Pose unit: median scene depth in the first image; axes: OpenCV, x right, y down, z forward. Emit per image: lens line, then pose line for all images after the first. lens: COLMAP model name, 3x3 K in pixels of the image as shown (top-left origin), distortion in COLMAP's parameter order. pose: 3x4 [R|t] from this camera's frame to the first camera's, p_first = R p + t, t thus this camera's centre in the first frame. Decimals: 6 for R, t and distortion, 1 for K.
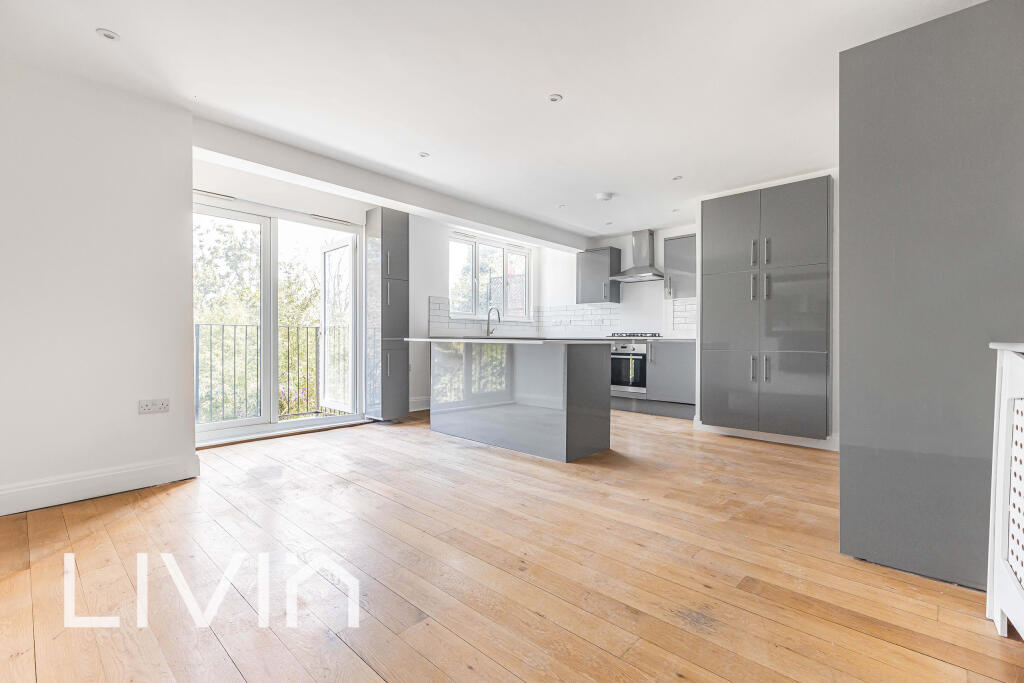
lens RADIAL K [[457.4, 0, 512.0], [0, 457.4, 341.5], [0, 0, 1]] dist [0.003975, 0.000197]
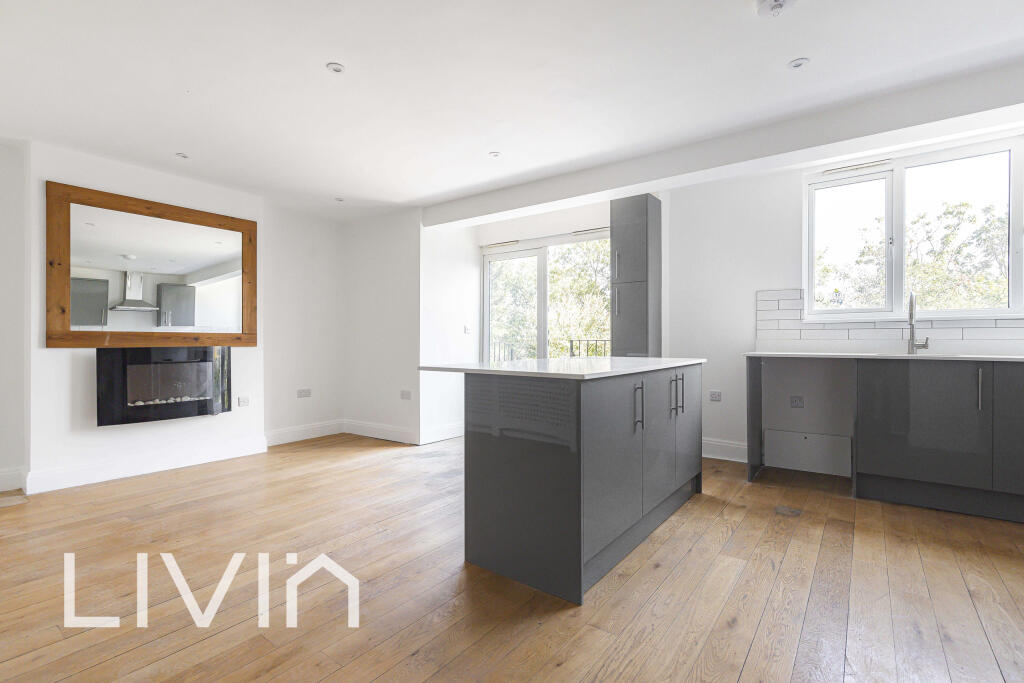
lens RADIAL K [[468.5, 0, 512.0], [0, 468.5, 341.5], [0, 0, 1]] dist [0.000473, -0.000092]
pose [[0.103845, -0.006722, -0.994571, 0.417195], [-0.005297, 0.999959, -0.007312, -0.018237], [0.994579, 0.006027, 0.103805, 0.537712]]
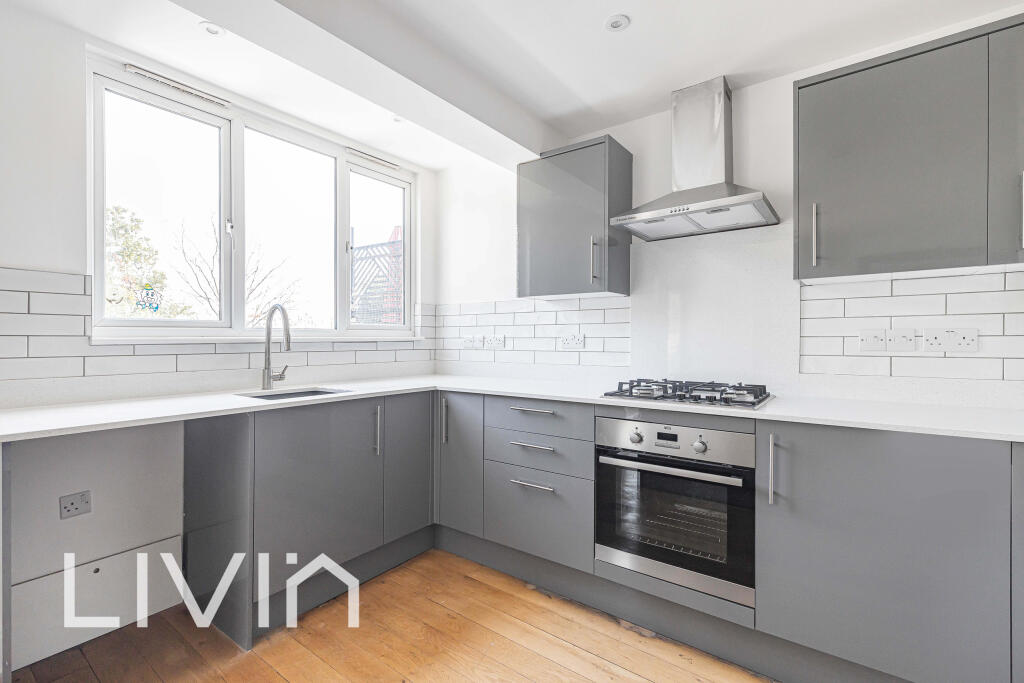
lens RADIAL K [[457.4, 0, 512.0], [0, 457.4, 341.5], [0, 0, 1]] dist [0.003975, 0.000197]
pose [[0.994662, -0.007455, 0.102920, 0.101119], [0.007469, 0.999972, 0.000246, -0.047366], [-0.102919, 0.000524, 0.994690, 0.649499]]
